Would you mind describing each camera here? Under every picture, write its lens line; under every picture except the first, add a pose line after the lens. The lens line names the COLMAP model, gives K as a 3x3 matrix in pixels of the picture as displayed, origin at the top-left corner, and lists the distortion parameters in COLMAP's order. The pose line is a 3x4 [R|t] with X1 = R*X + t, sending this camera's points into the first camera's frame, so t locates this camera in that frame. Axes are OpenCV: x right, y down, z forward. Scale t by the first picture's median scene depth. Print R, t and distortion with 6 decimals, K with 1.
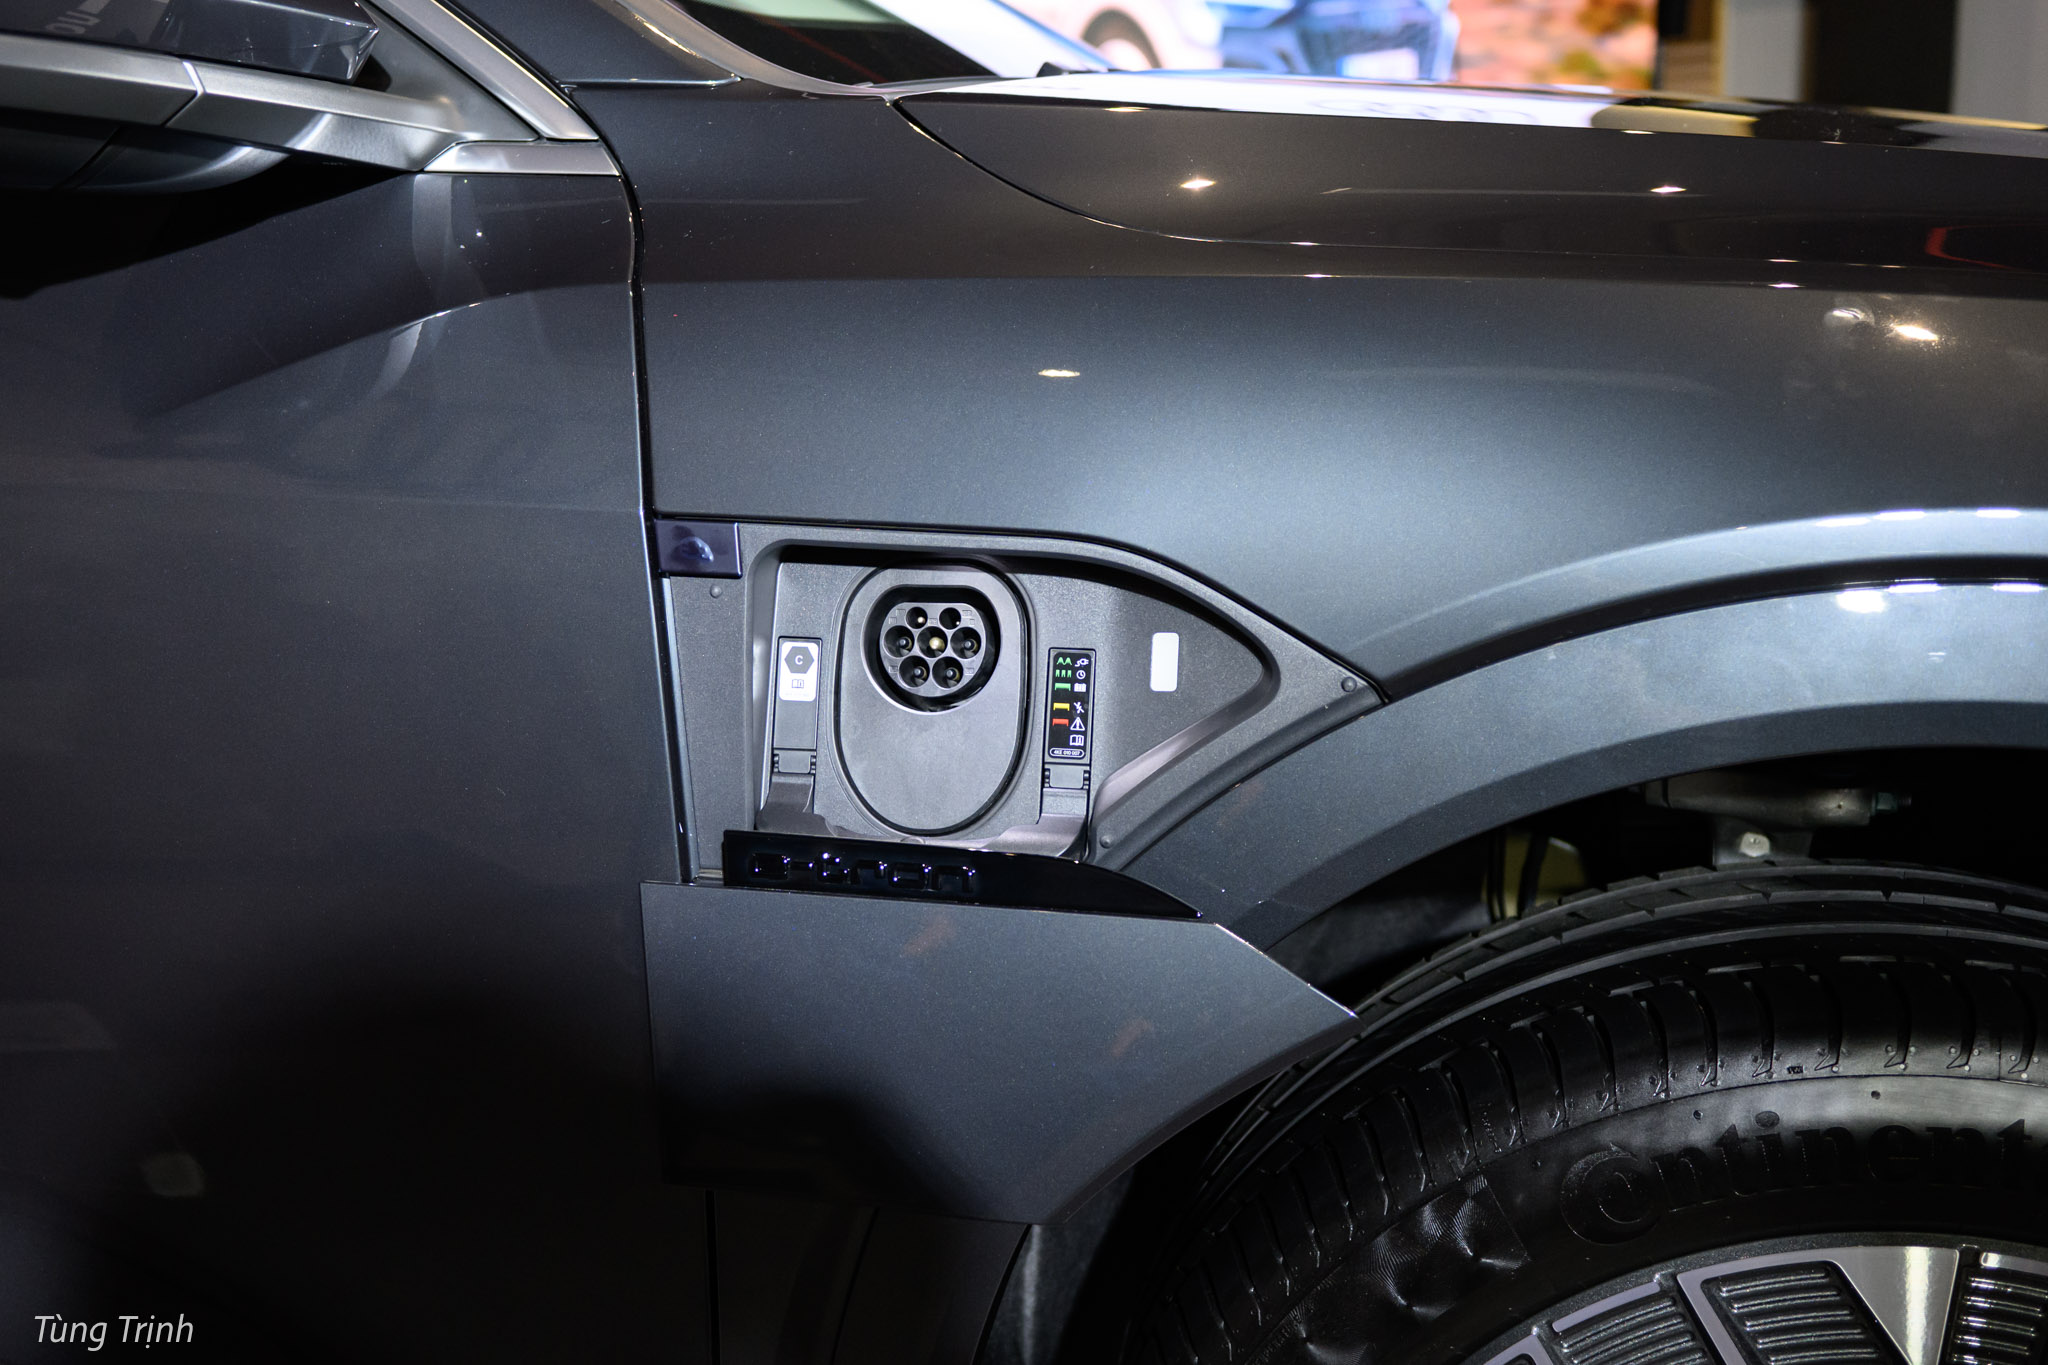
lens RADIAL K [[1624.0, 0, 1024.0], [0, 1624.0, 682.5], [0, 0, 1]] dist [0.002407, -0.003956]
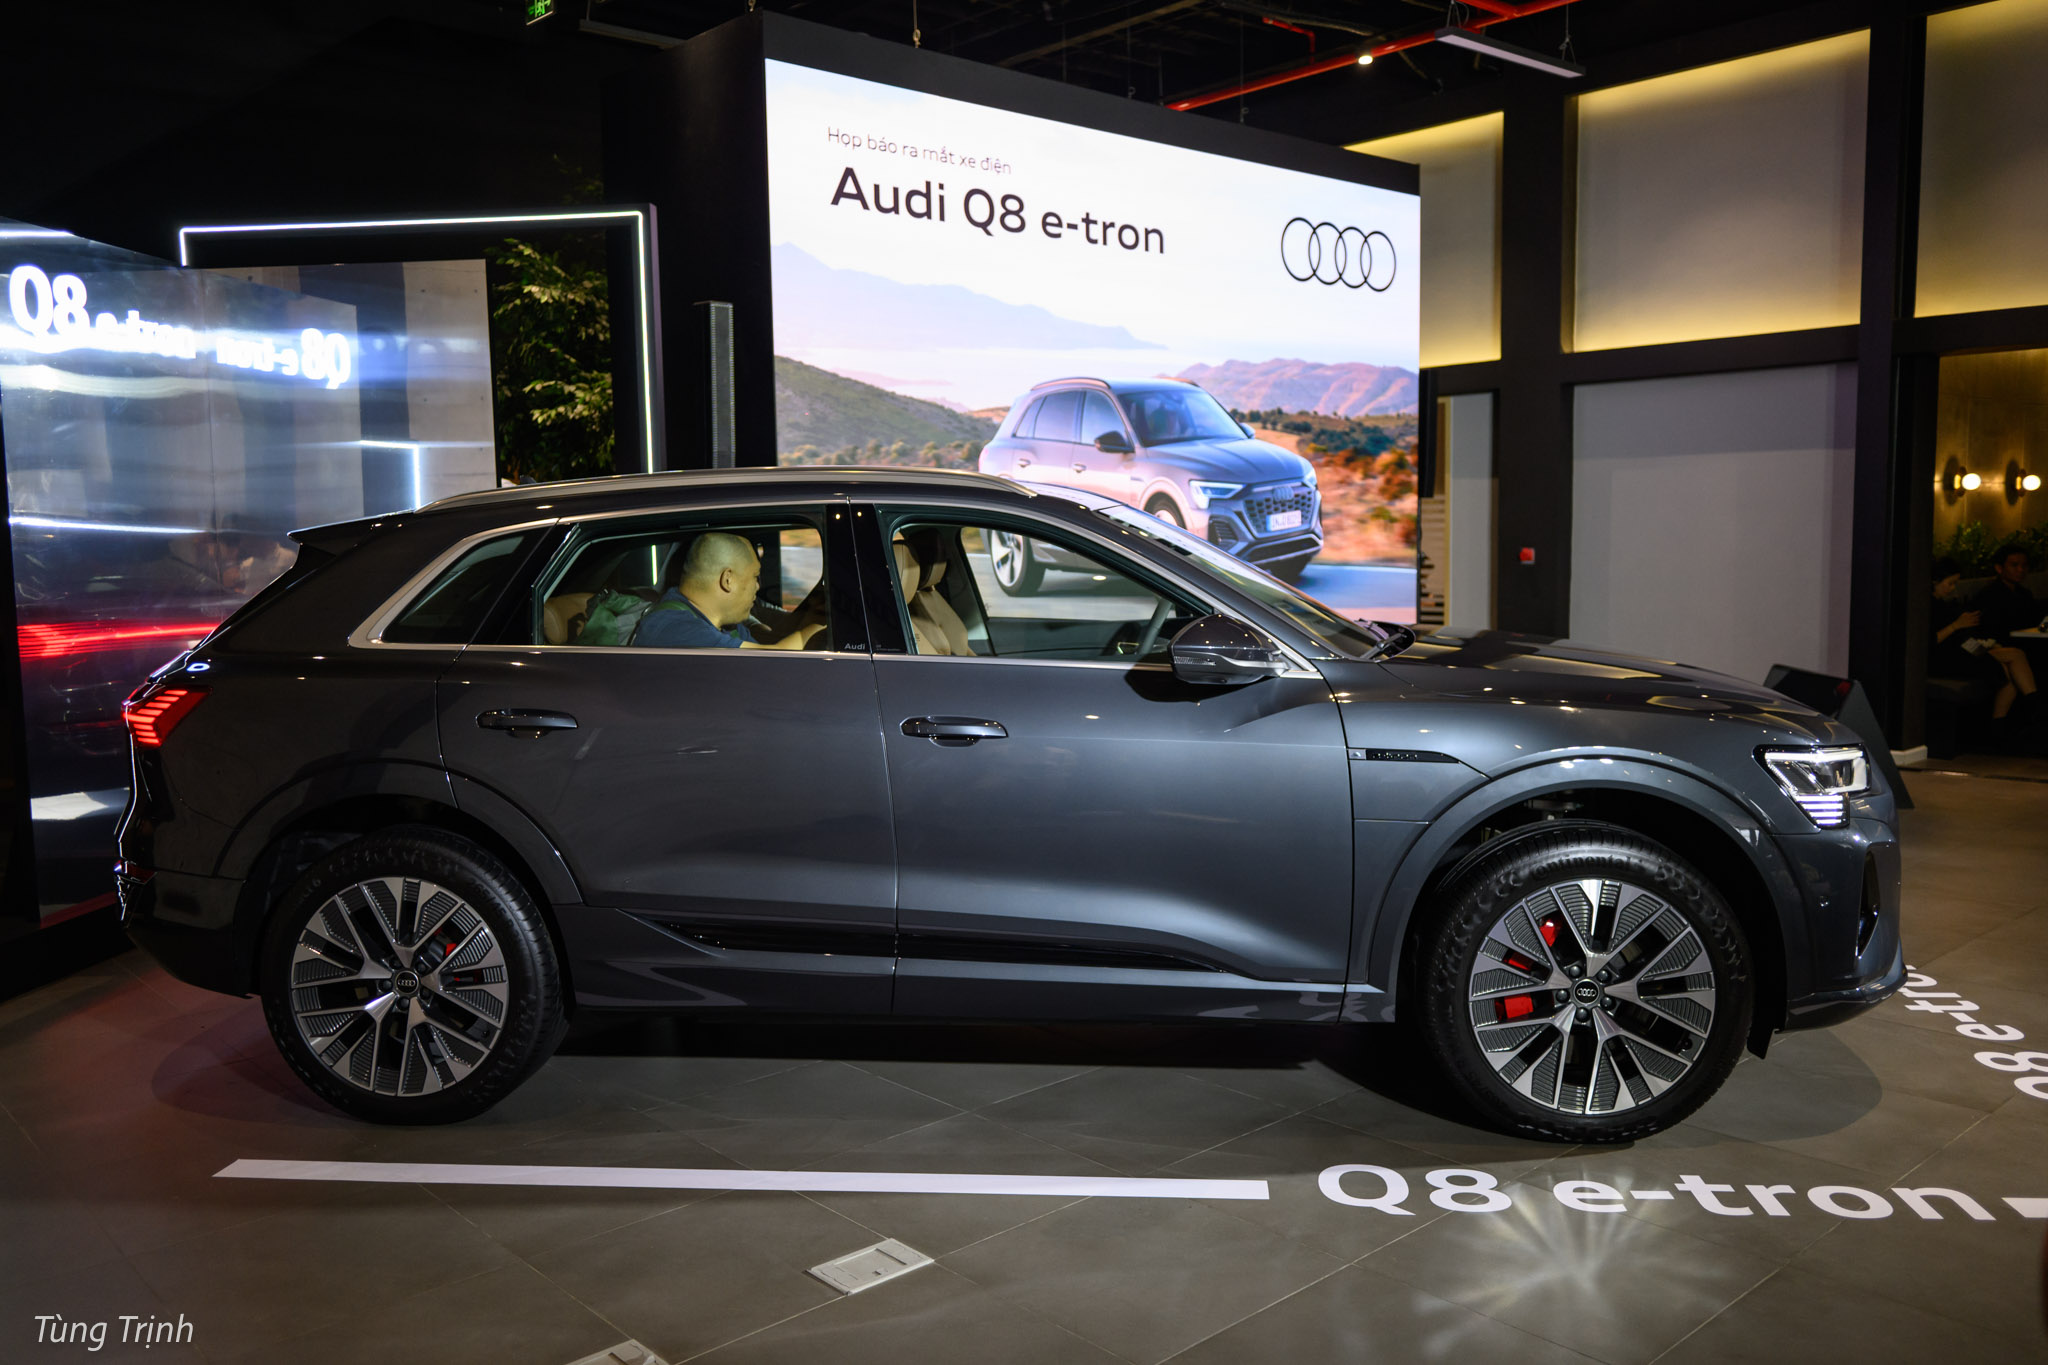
lens RADIAL K [[1624.0, 0, 1024.0], [0, 1624.0, 682.5], [0, 0, 1]] dist [0.002407, -0.003956]
pose [[0.983288, -0.002766, 0.182034, -0.432713], [0.032181, 0.986781, -0.158835, 0.098538], [-0.179189, 0.162038, 0.970379, -0.756446]]
